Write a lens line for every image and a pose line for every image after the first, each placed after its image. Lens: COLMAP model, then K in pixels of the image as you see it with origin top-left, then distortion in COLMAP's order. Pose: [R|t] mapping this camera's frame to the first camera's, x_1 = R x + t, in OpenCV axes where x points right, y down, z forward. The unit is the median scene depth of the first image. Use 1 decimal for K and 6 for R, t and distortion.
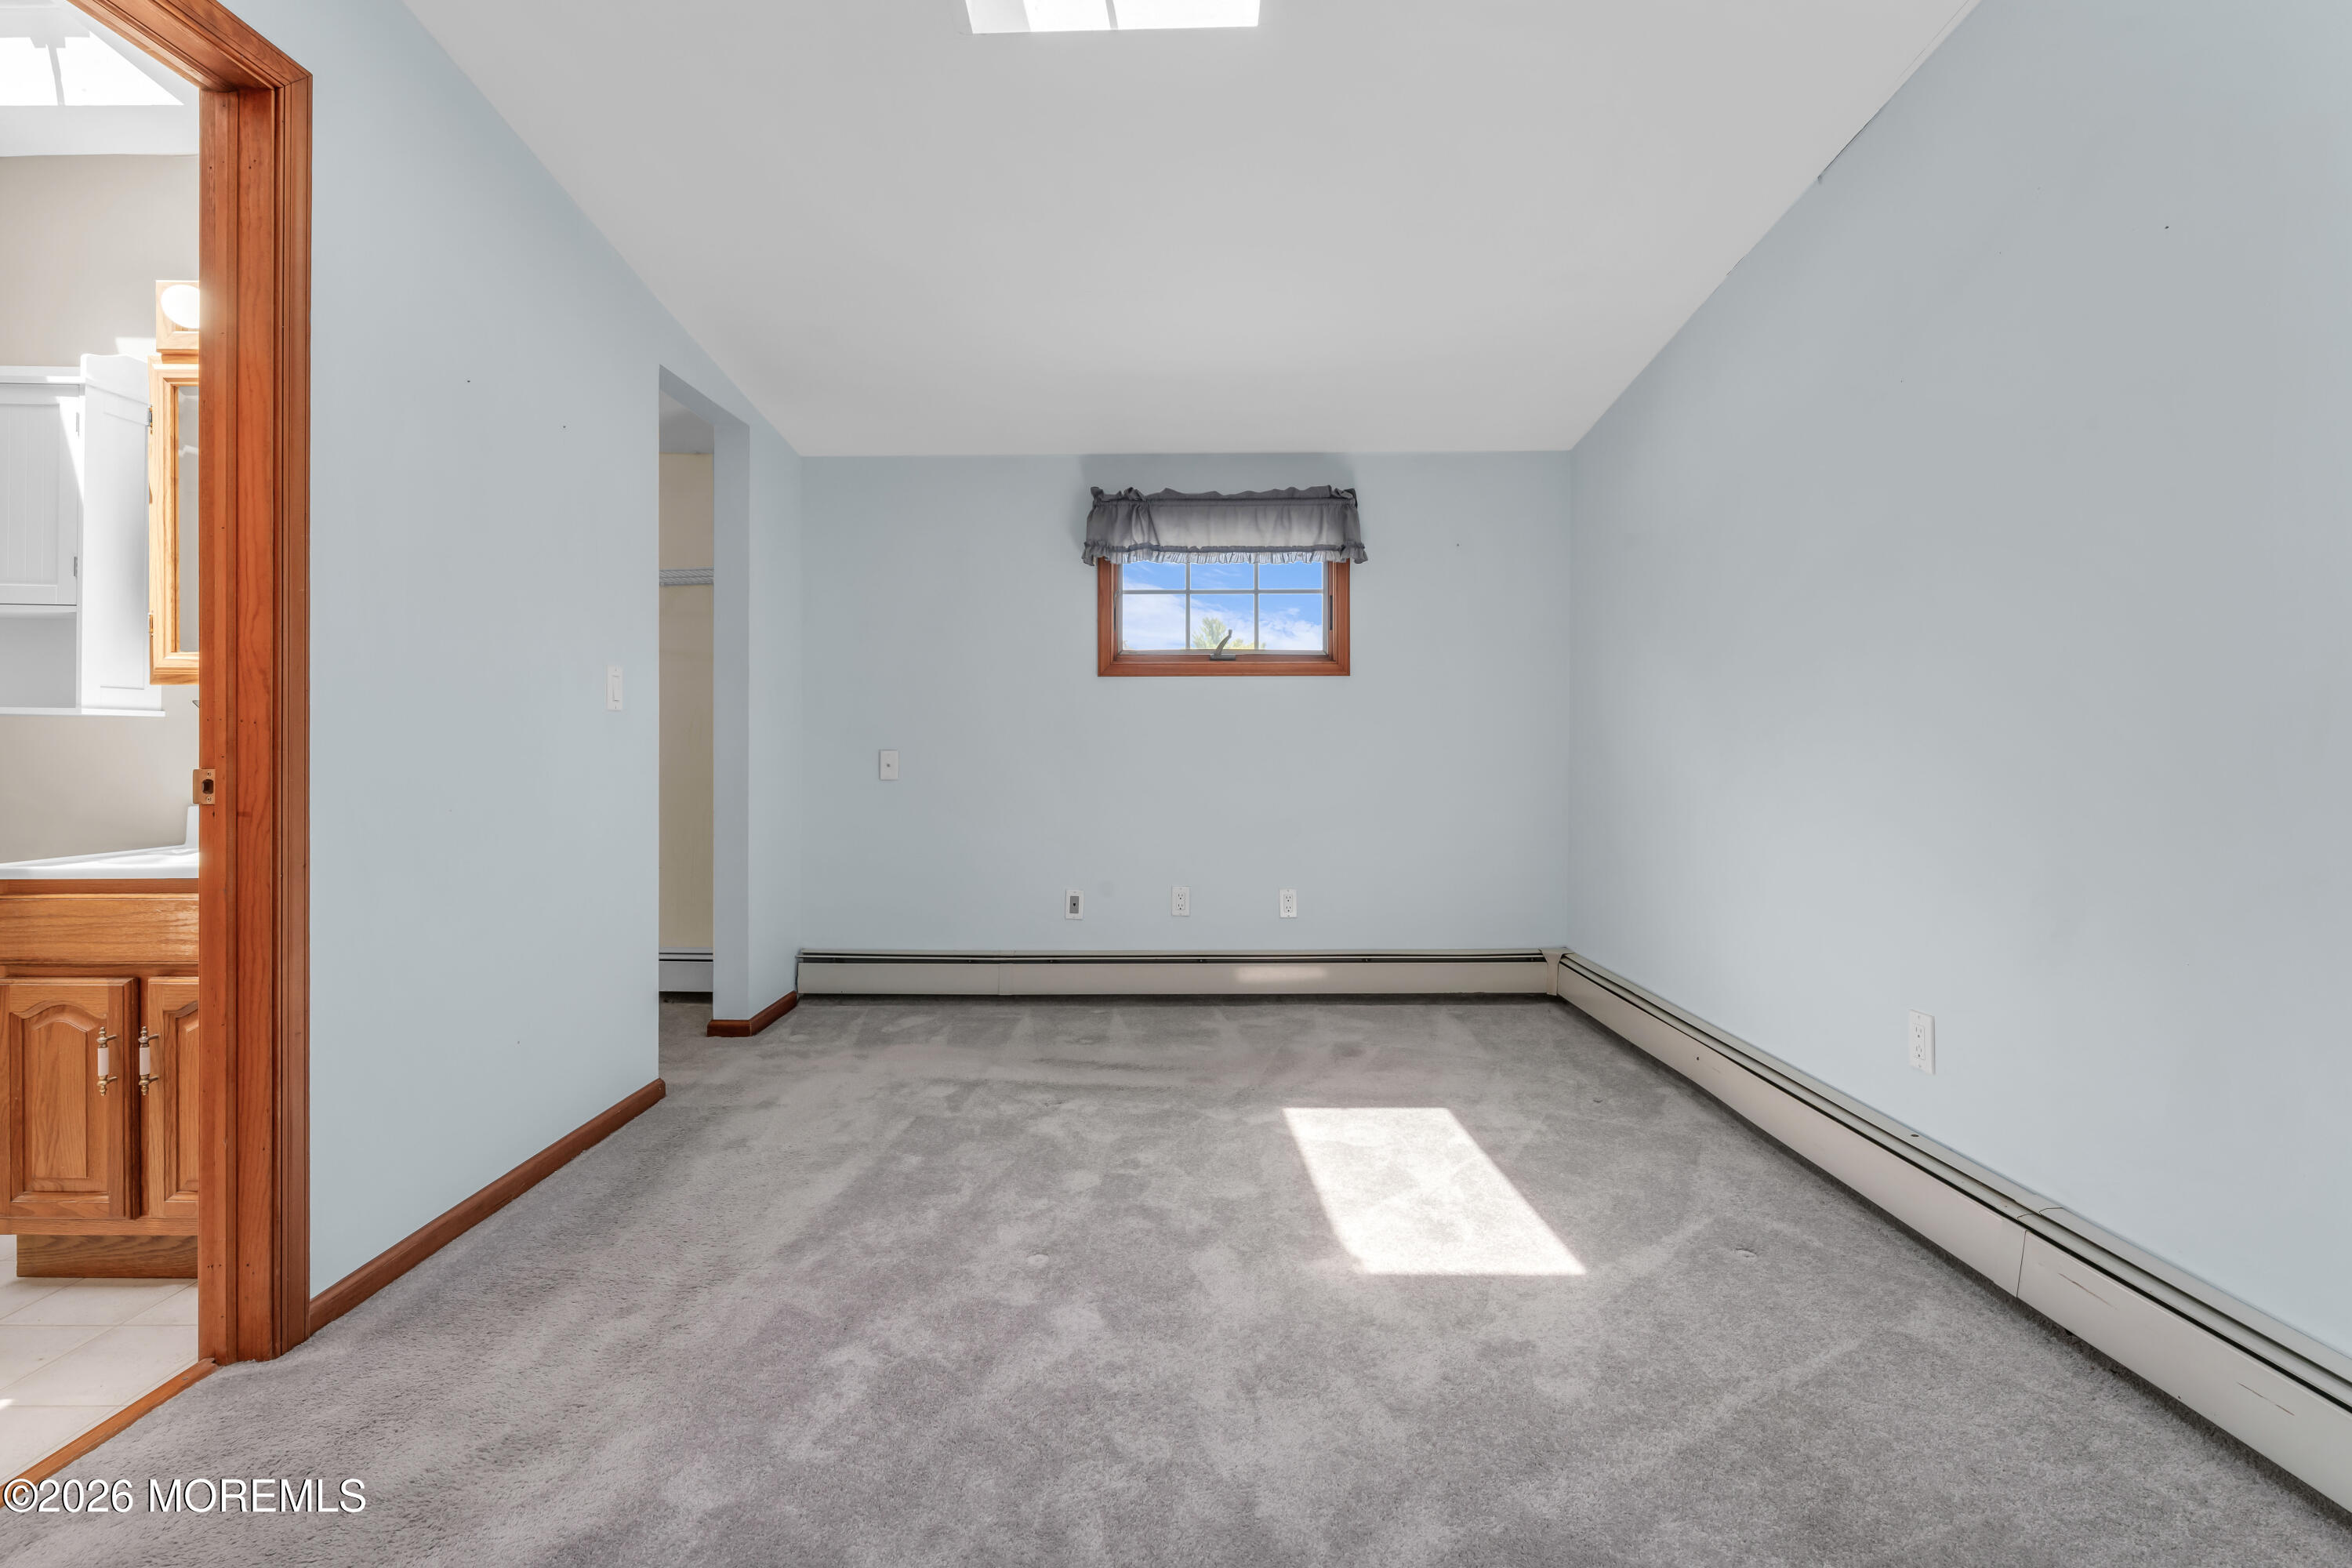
lens RADIAL K [[1068.7, 0, 1174.4], [0, 1068.7, 767.7], [0, 0, 1]] dist [0.001578, 0.000447]
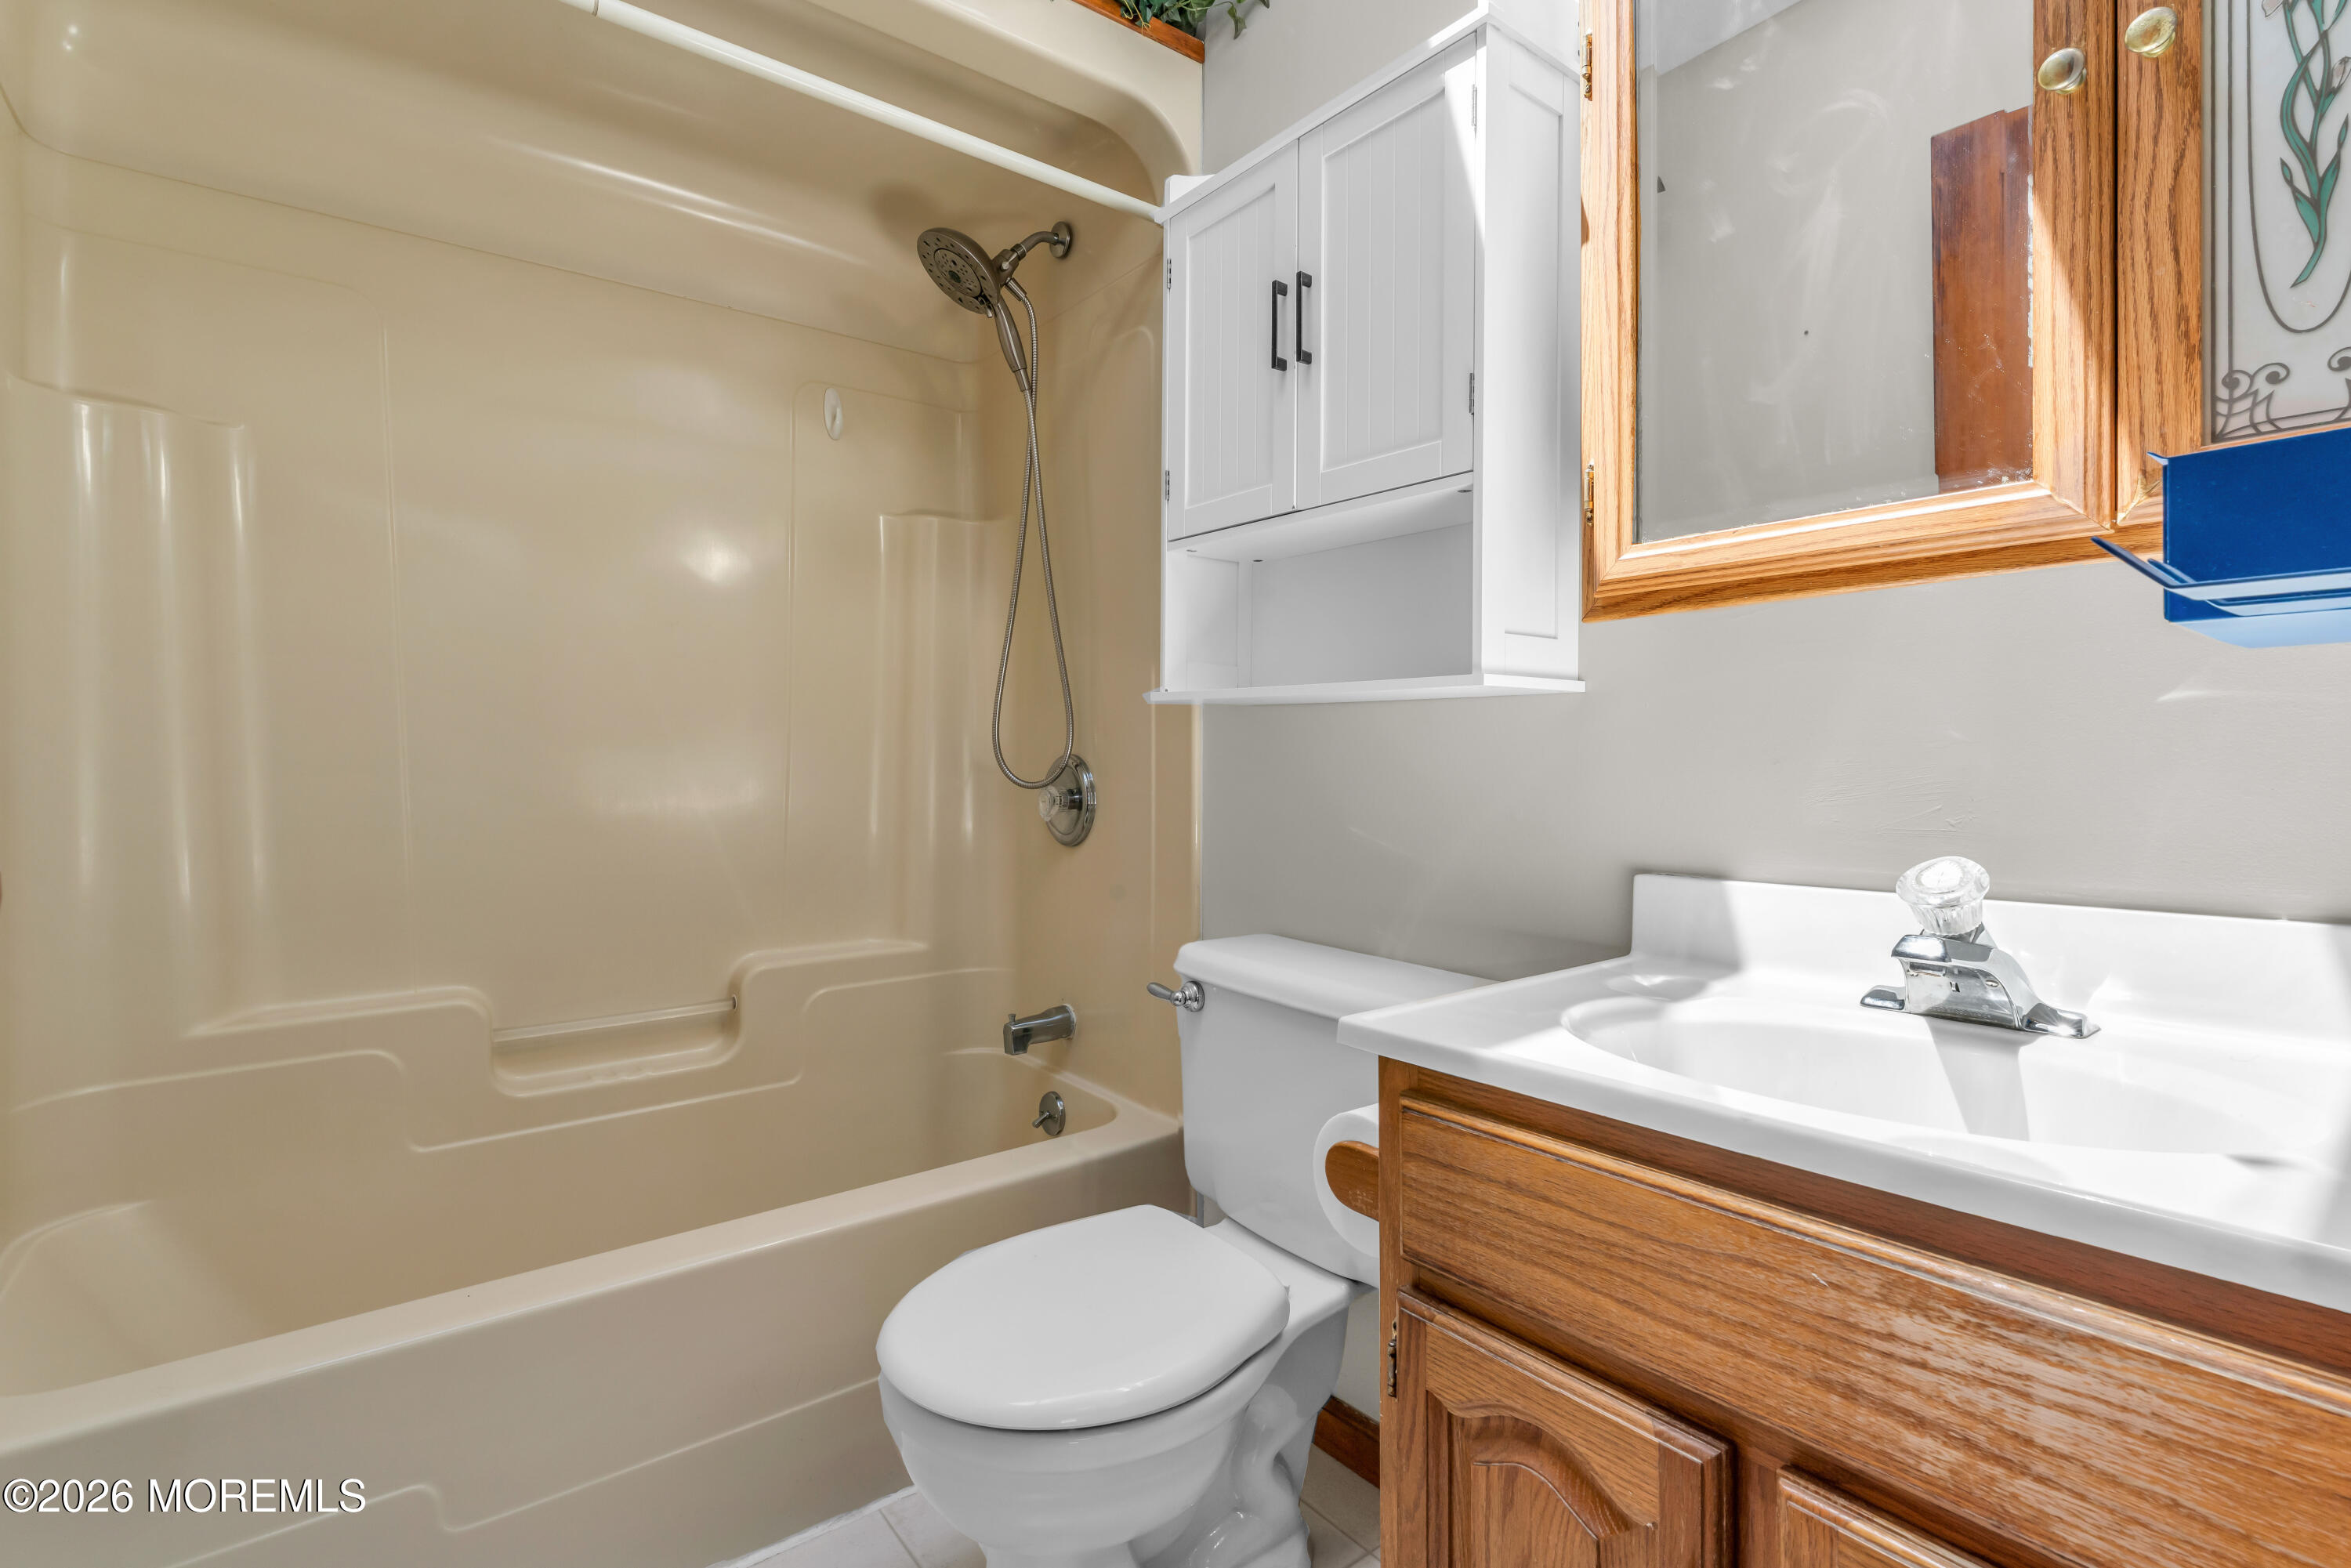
lens RADIAL K [[1094.8, 0, 1171.1], [0, 1094.8, 793.8], [0, 0, 1]] dist [-0.001624, -0.000197]
pose [[0.621793, 0.016641, -0.783005, -0.713265], [-0.005095, 0.999839, 0.017203, -0.009044], [0.783165, -0.006707, 0.621778, 0.573275]]
